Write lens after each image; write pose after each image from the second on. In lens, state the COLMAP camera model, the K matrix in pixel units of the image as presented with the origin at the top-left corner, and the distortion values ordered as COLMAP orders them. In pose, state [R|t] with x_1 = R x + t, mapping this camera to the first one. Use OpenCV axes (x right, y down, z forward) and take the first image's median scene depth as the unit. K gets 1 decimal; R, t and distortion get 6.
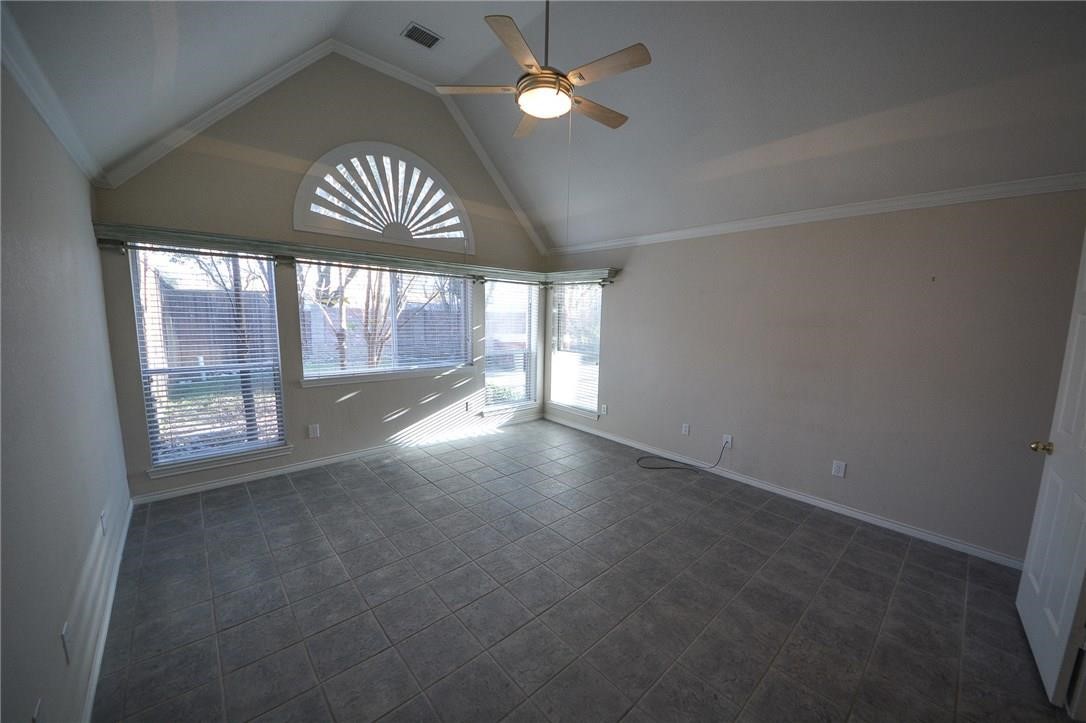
lens RADIAL K [[400.0, 0, 544.5], [0, 400.0, 367.4], [0, 0, 1]] dist [0.025998, -0.018180]
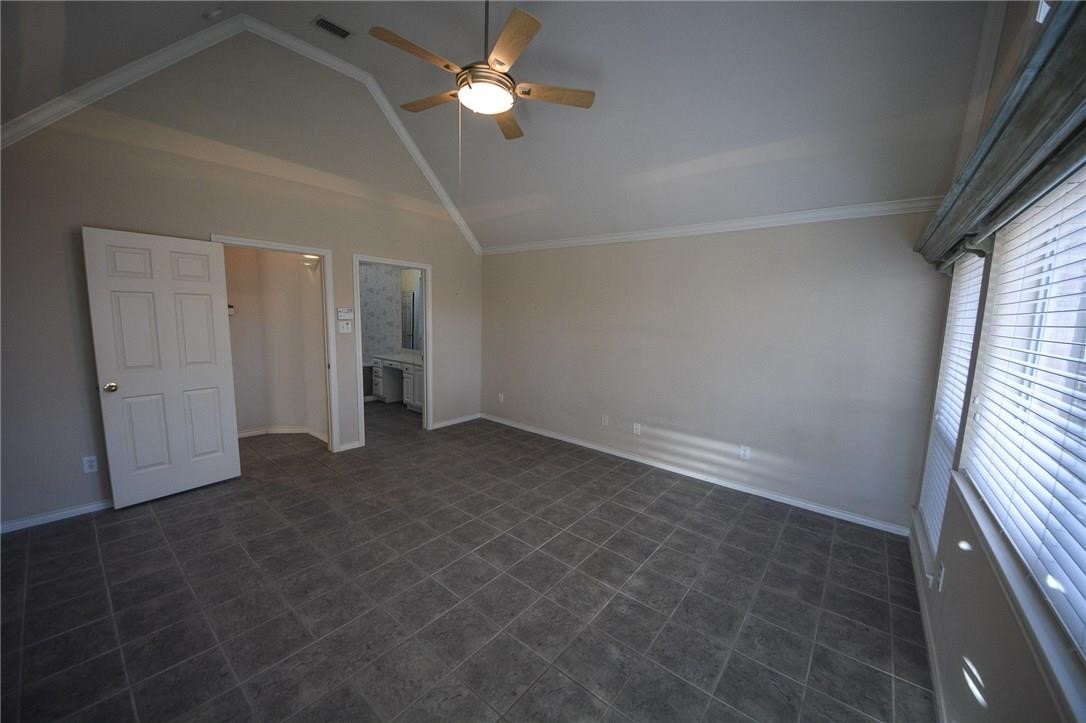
lens RADIAL K [[392.0, 0, 554.5], [0, 392.0, 364.4], [0, 0, 1]] dist [0.020313, -0.017254]
pose [[-0.983818, -0.032877, -0.176127, -0.011722], [-0.077738, 0.964000, 0.254287, -0.247284], [0.161427, 0.263864, -0.950956, 1.797603]]
